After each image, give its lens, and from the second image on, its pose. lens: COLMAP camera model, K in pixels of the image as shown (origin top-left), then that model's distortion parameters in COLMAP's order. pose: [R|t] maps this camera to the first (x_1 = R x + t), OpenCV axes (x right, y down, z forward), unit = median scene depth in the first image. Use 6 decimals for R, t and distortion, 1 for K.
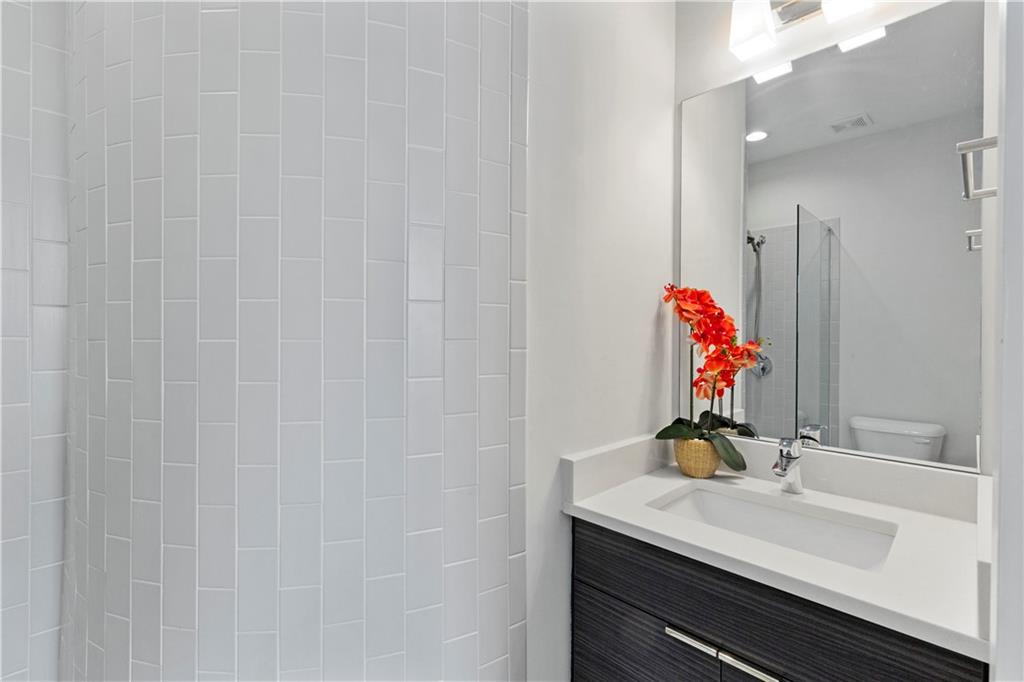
lens RADIAL K [[457.9, 0, 512.0], [0, 457.9, 341.0], [0, 0, 1]] dist [0.004330, 0.000872]
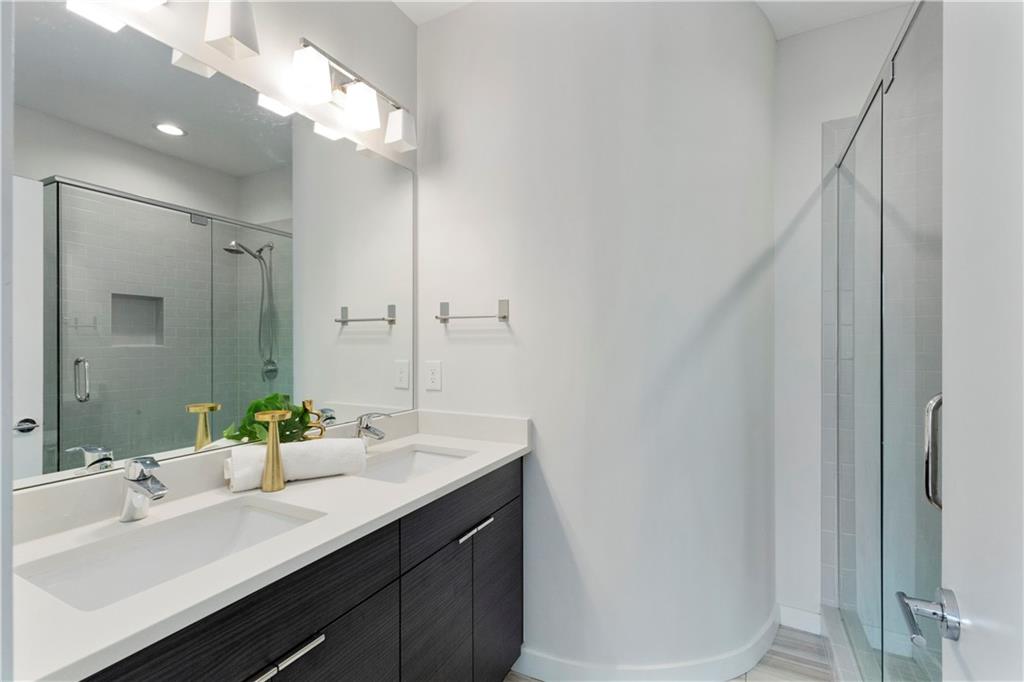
lens RADIAL K [[457.9, 0, 512.0], [0, 457.9, 341.0], [0, 0, 1]] dist [0.004330, 0.000872]
pose [[-0.303078, -0.001654, 0.952964, -0.761802], [0.003841, 0.999988, 0.002957, -0.008833], [-0.952958, 0.004557, -0.303068, 0.892477]]
